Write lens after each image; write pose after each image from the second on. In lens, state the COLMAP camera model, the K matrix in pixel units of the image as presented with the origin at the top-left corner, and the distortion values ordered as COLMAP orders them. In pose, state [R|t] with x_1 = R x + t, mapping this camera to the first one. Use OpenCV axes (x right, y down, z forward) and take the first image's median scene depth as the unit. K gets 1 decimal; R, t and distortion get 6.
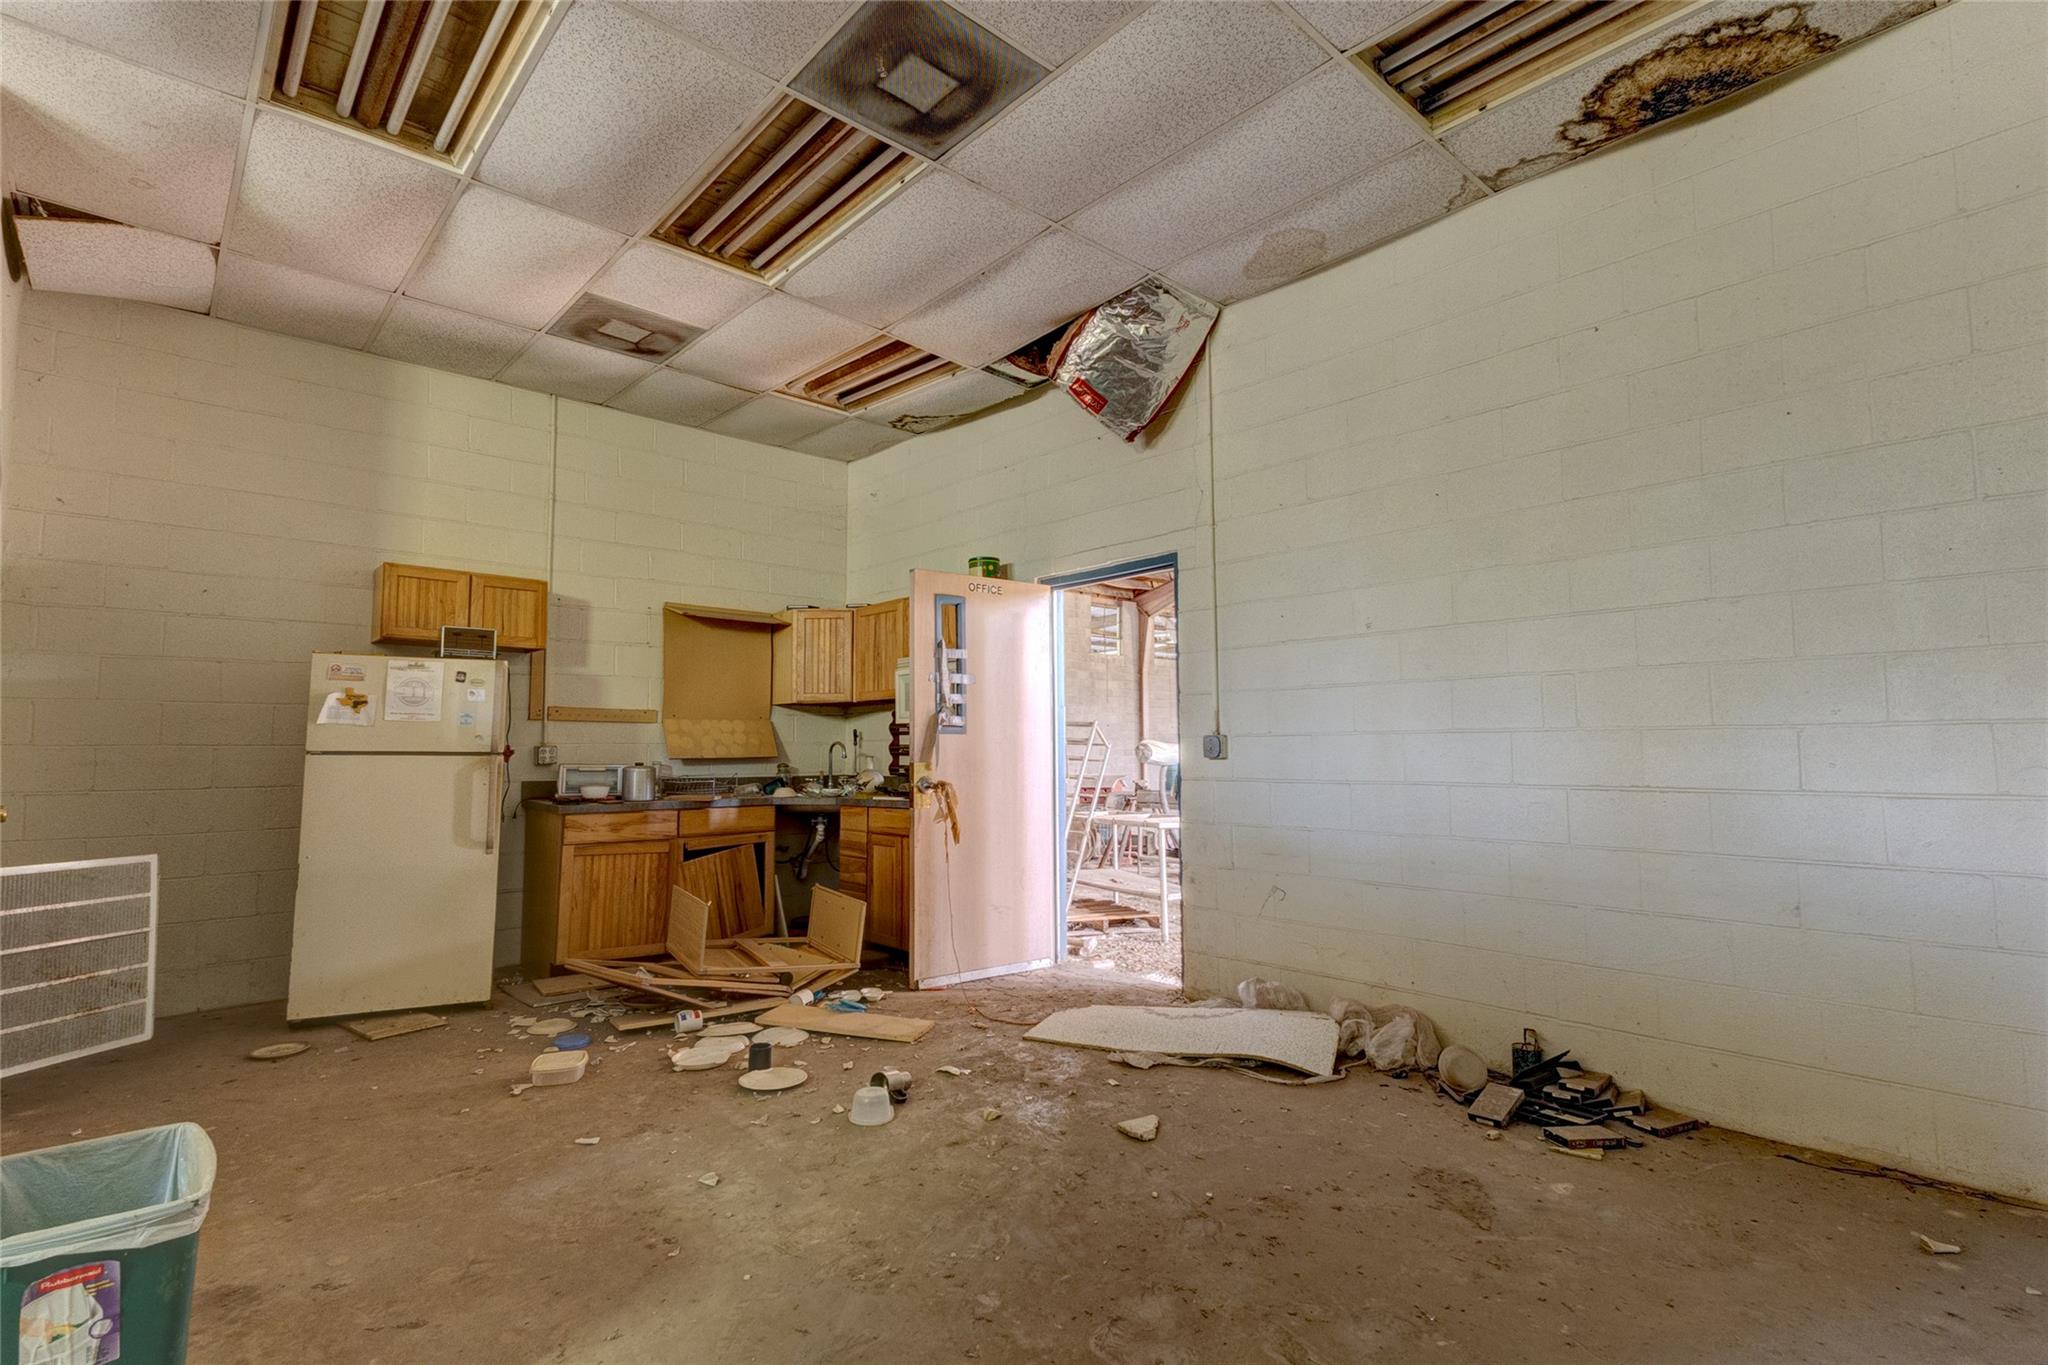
lens RADIAL K [[957.4, 0, 1013.9], [0, 957.4, 684.0], [0, 0, 1]] dist [0.018141, 0.000319]
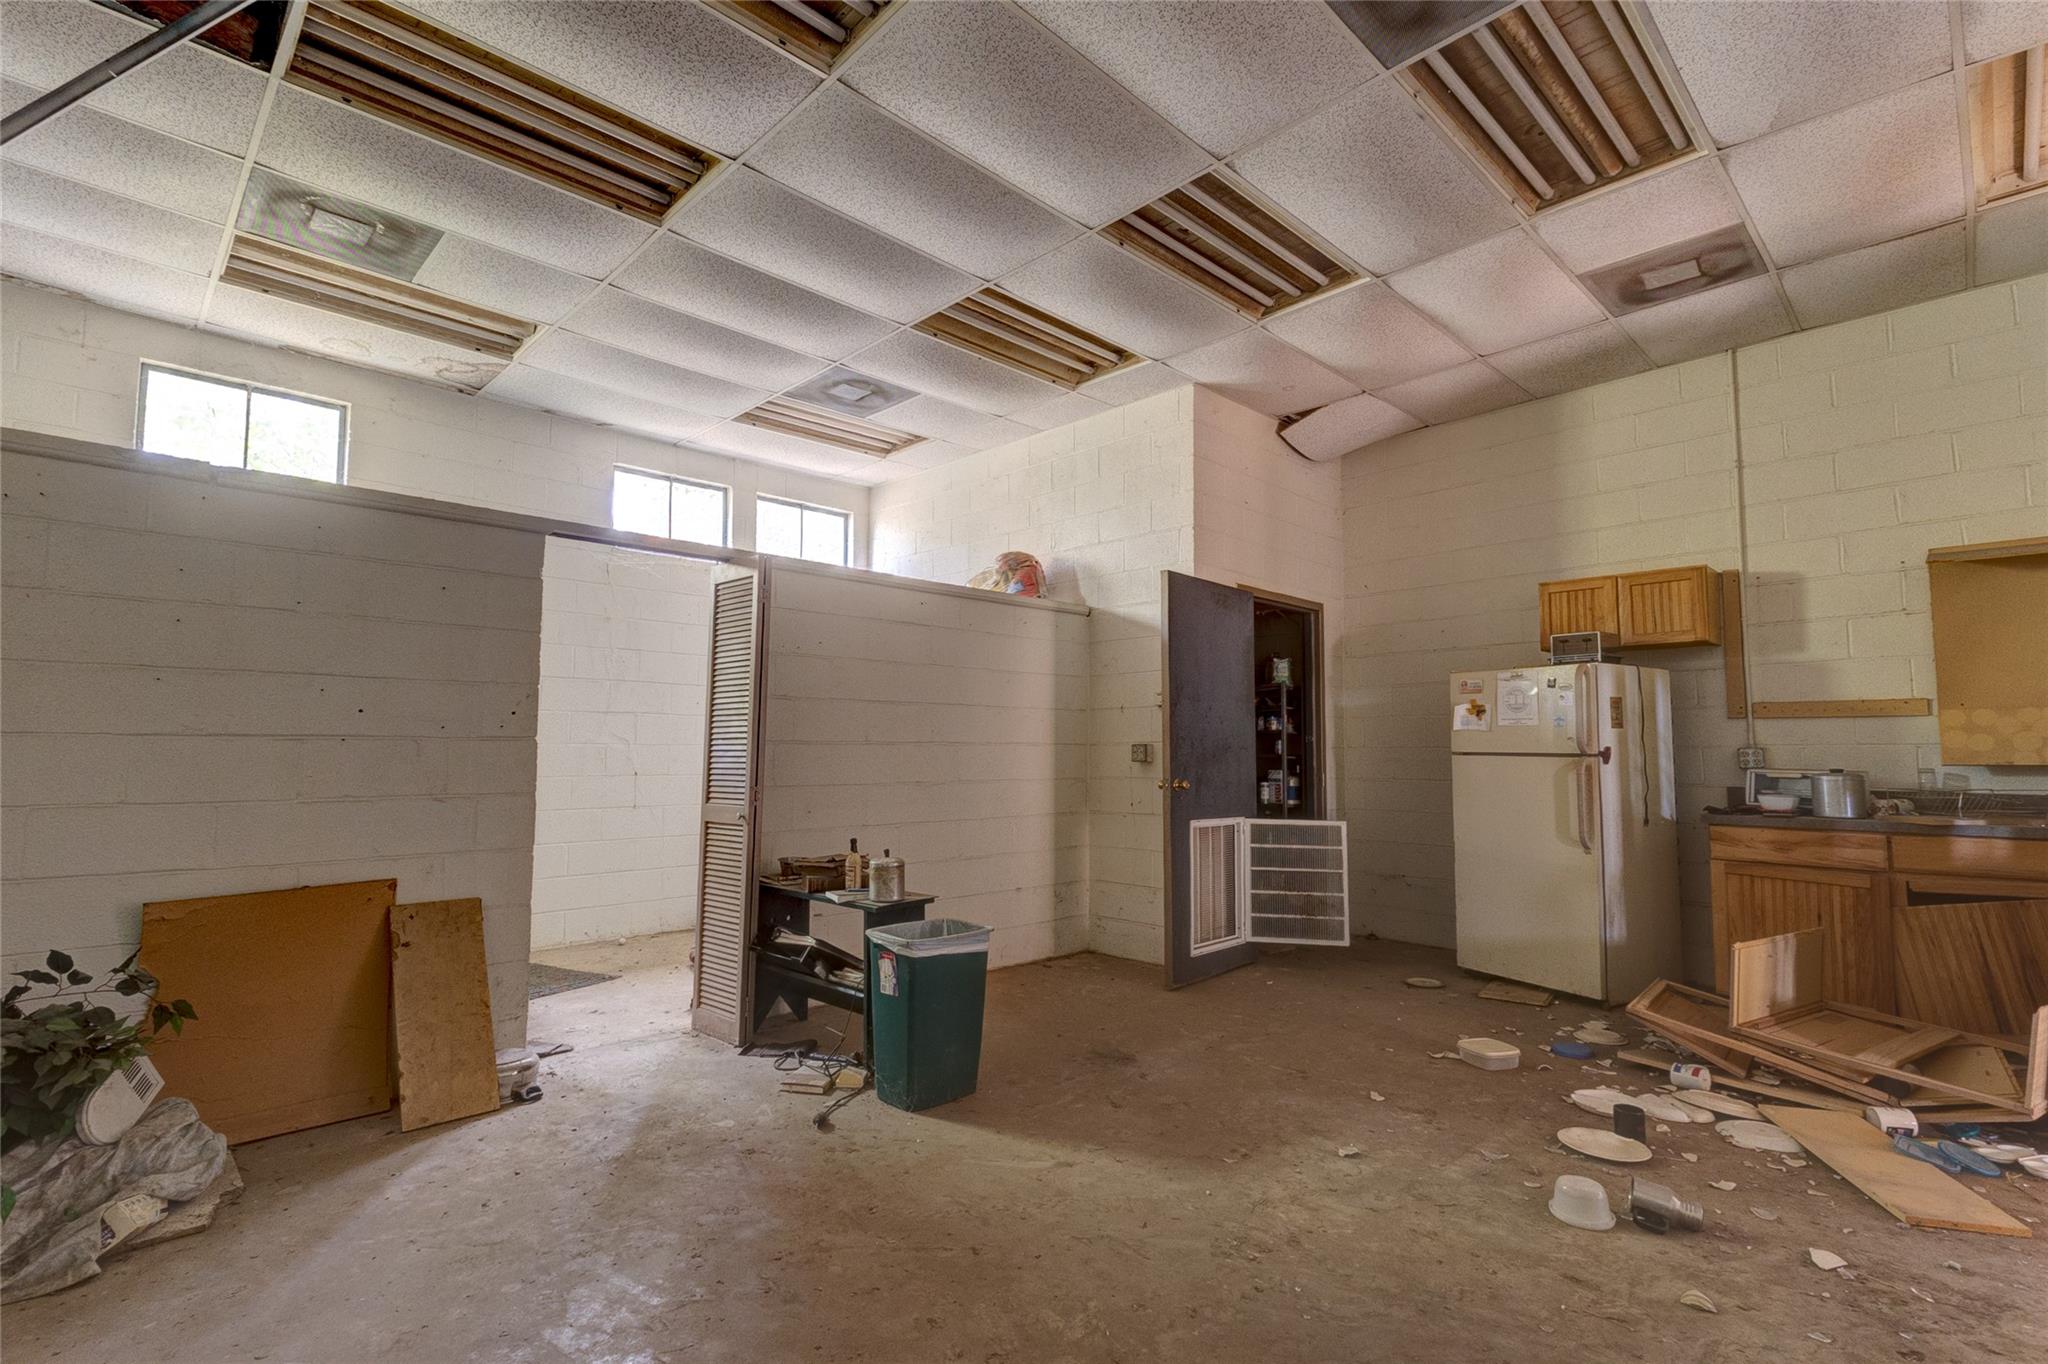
lens RADIAL K [[957.4, 0, 1014.4], [0, 957.4, 680.4], [0, 0, 1]] dist [0.018141, 0.000319]
pose [[0.032016, -0.074946, -0.996673, 0.406947], [0.067288, 0.995084, -0.072665, 0.024271], [0.997220, -0.064738, 0.036901, 0.327302]]
